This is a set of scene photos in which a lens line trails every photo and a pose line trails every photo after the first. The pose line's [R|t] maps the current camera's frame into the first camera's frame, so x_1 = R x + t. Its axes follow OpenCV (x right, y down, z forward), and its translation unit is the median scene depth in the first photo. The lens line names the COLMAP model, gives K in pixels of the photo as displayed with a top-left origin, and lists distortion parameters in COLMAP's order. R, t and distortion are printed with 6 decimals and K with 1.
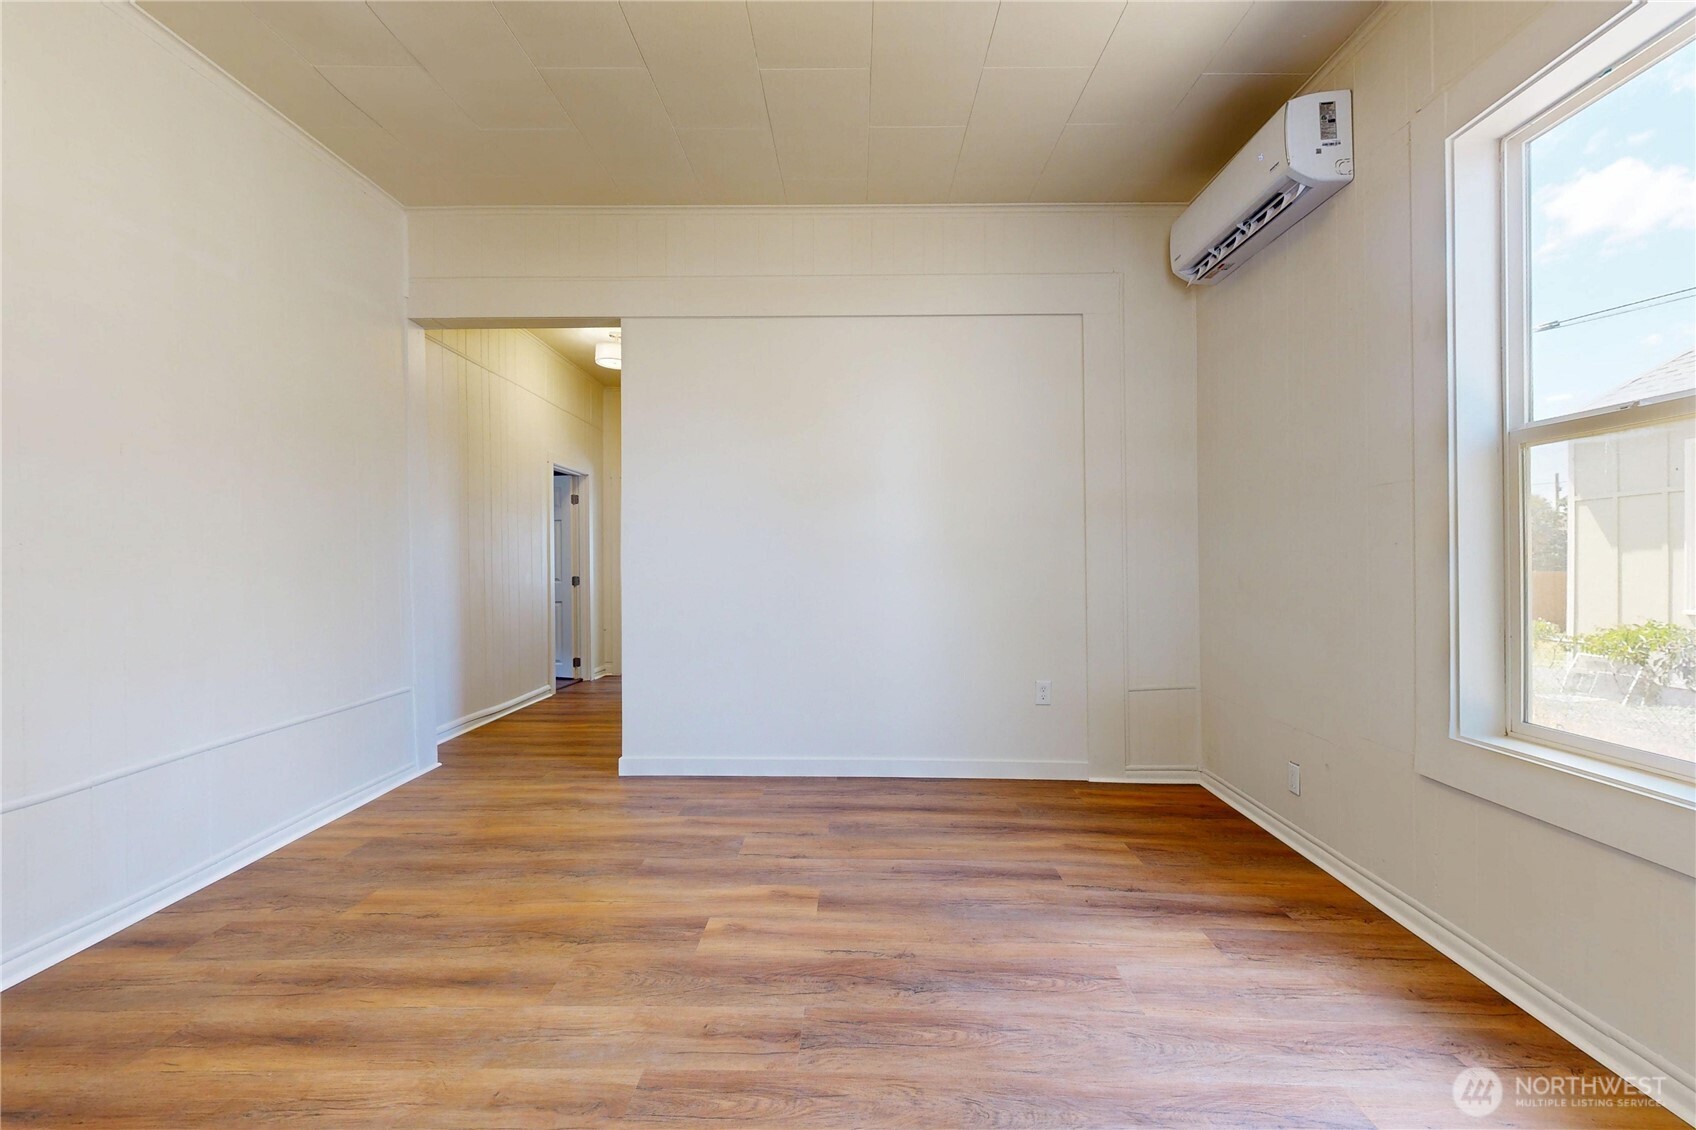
lens RADIAL K [[748.0, 0, 845.6], [0, 748.0, 558.5], [0, 0, 1]] dist [0.000468, -0.000060]
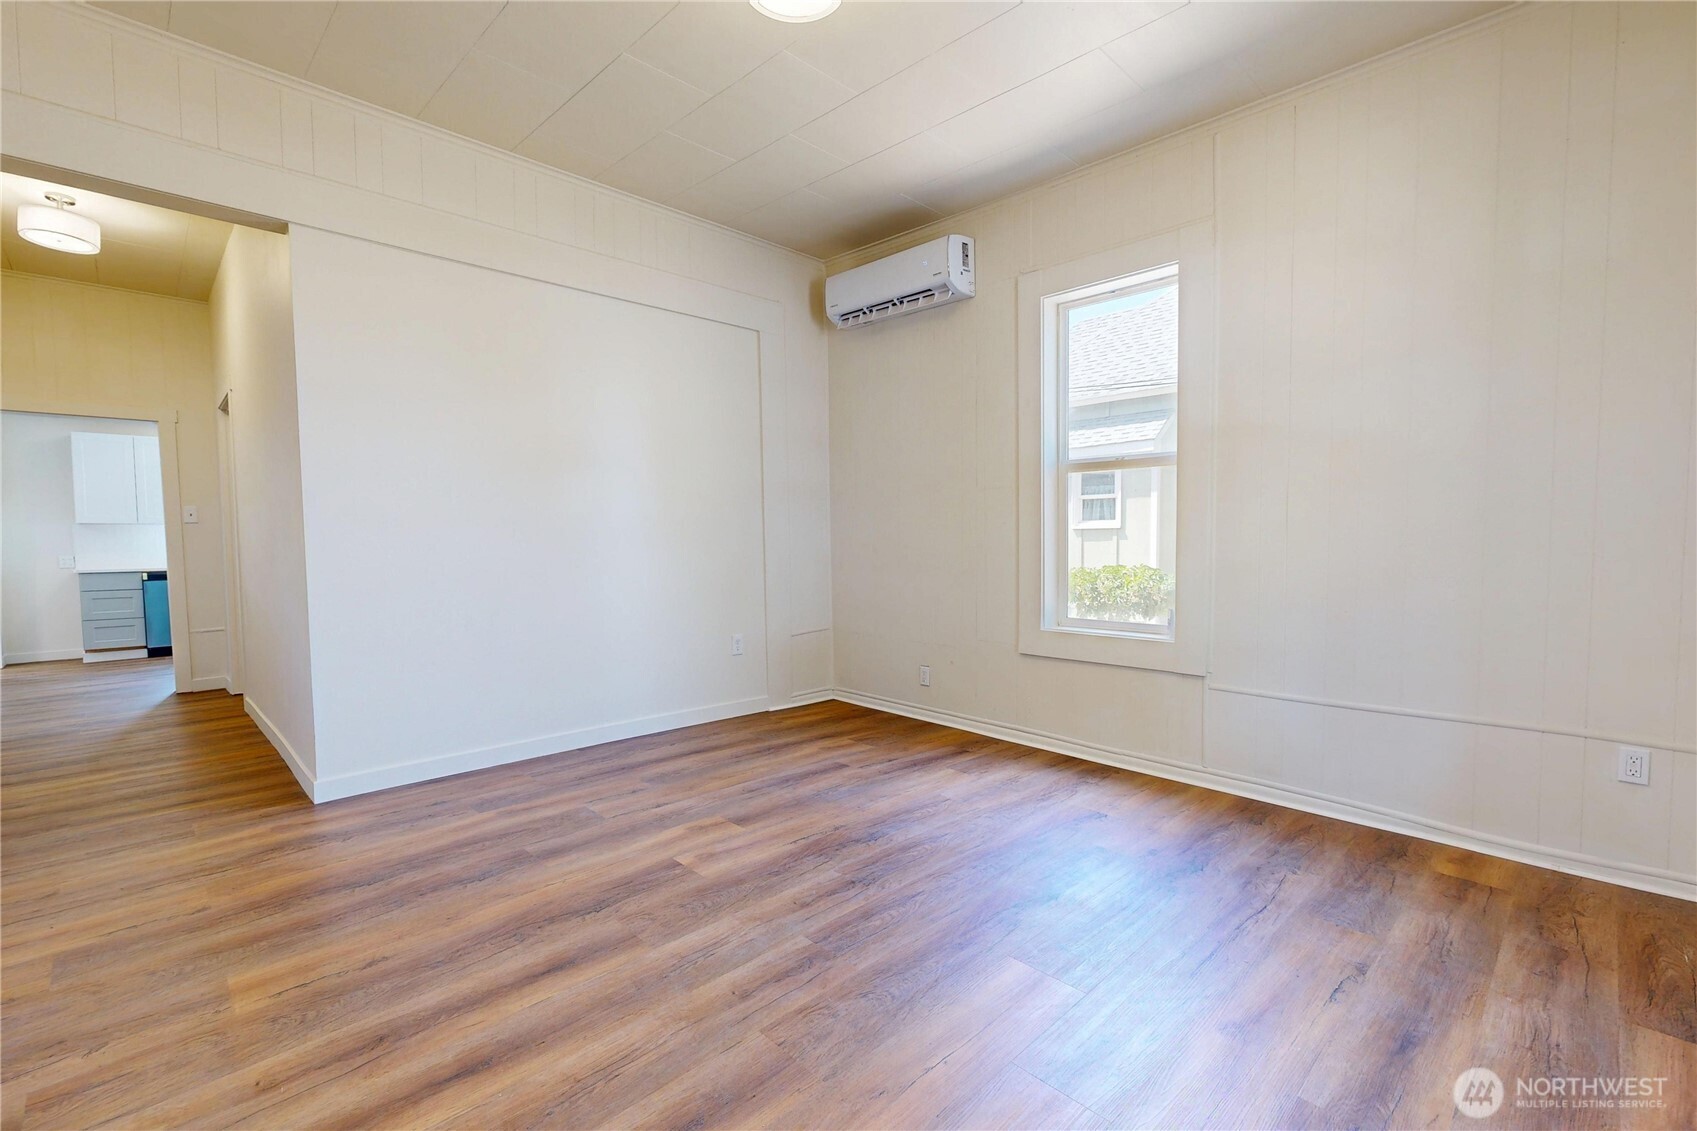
lens RADIAL K [[748.5, 0, 855.0], [0, 748.5, 561.9], [0, 0, 1]] dist [0.000468, -0.000060]
pose [[0.700954, -0.030348, 0.712560, -0.671005], [0.005423, 0.999292, 0.037225, 0.004445], [-0.713186, -0.022229, 0.700623, 0.040725]]
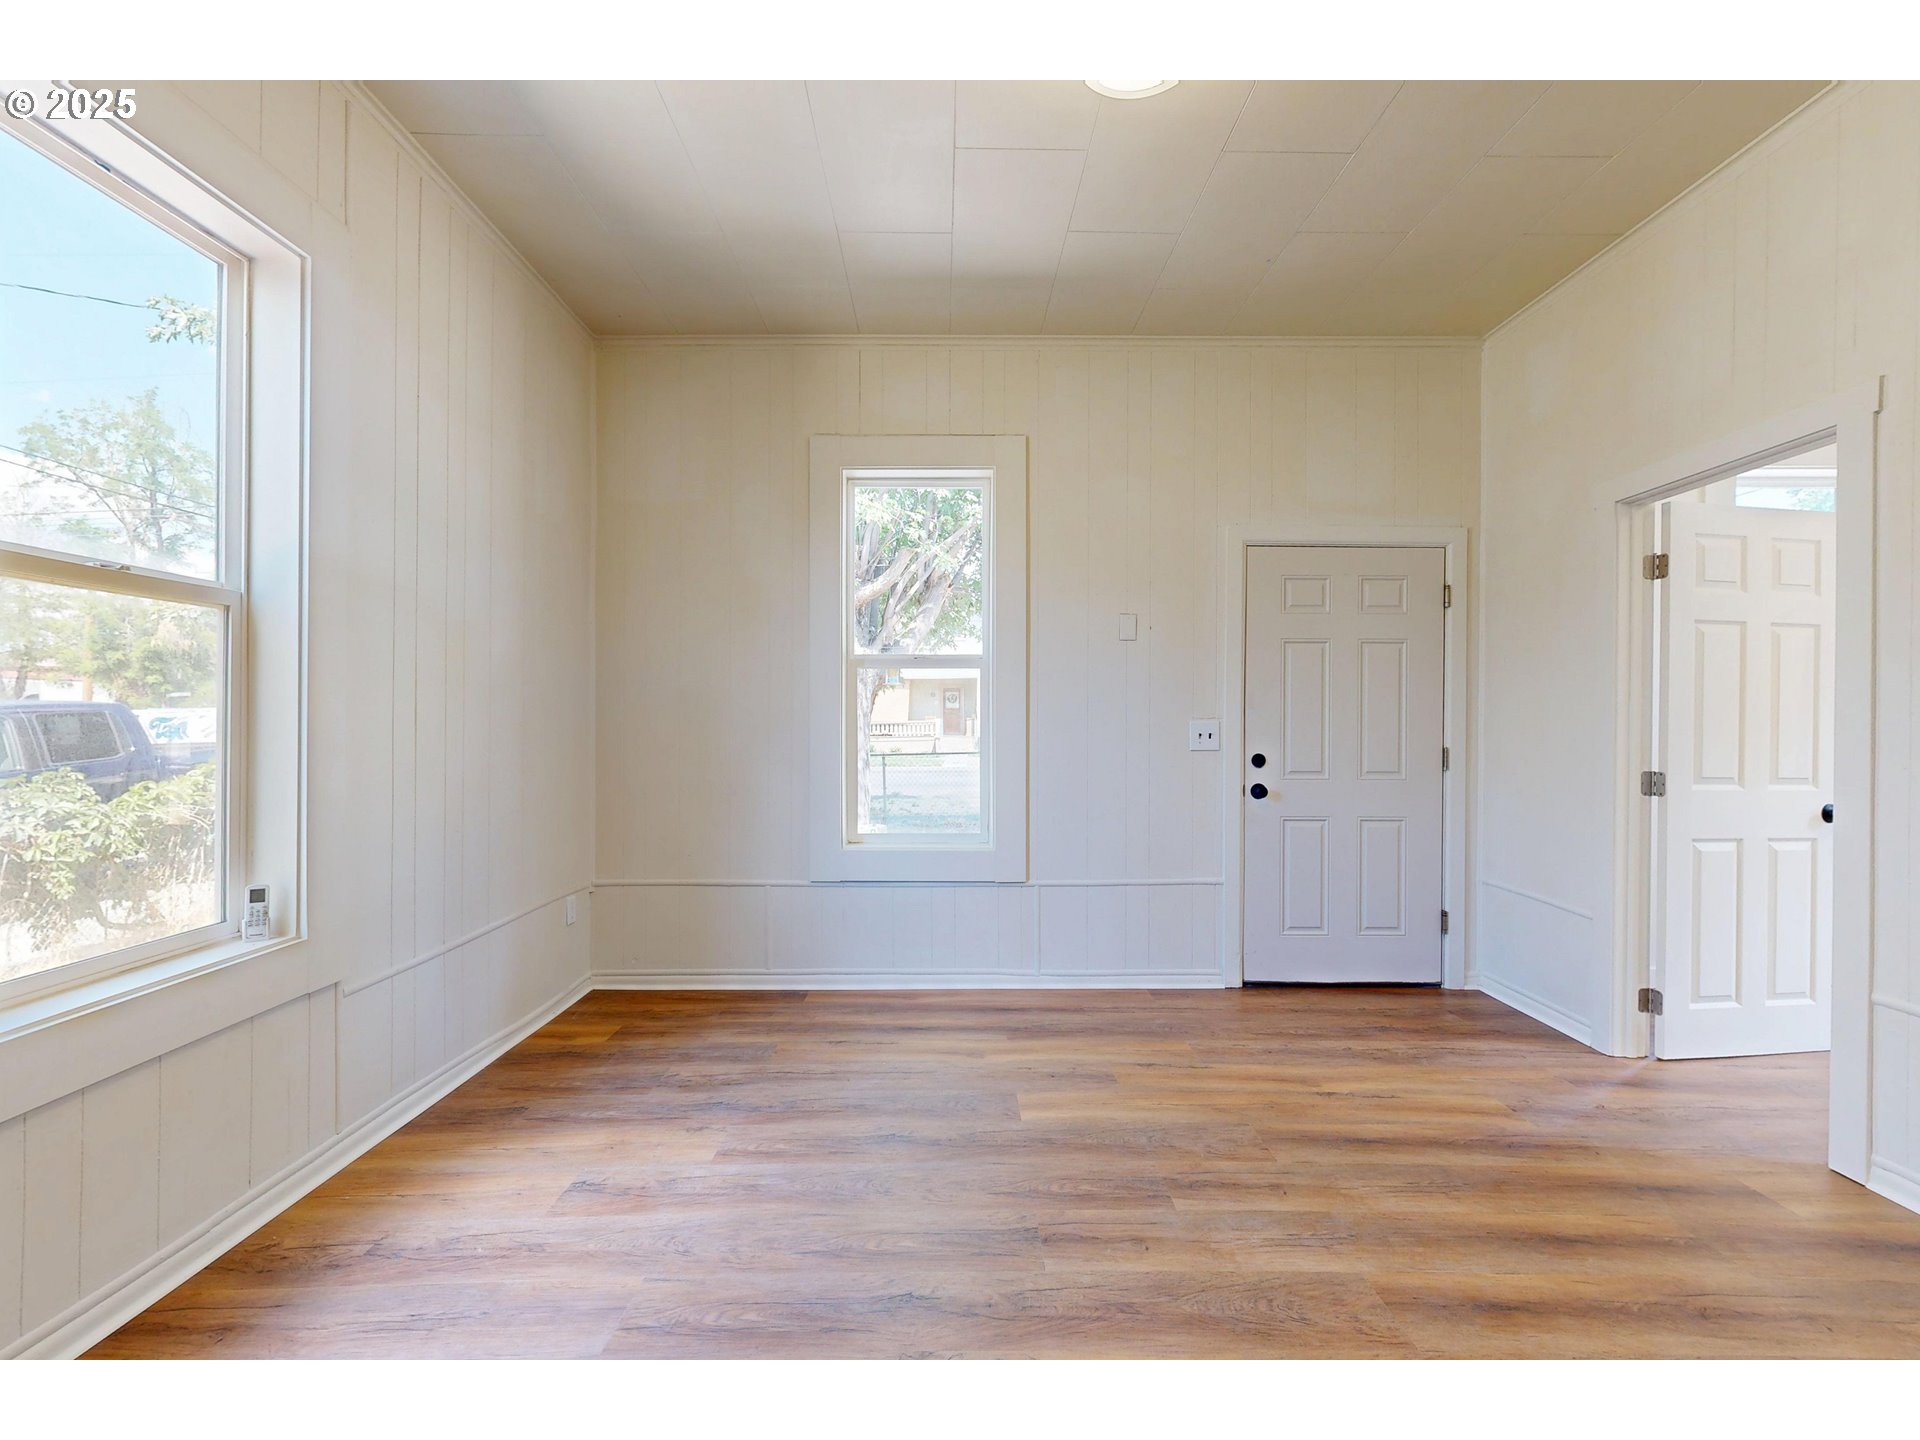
lens RADIAL K [[848.6, 0, 925.5], [0, 848.6, 743.2], [0, 0, 1]] dist [0.000148, 0.000086]
pose [[-0.999878, -0.001814, 0.015508, 0.047604], [-0.001511, 0.999807, 0.019567, -0.011071], [-0.015541, 0.019541, -0.999688, 1.373406]]
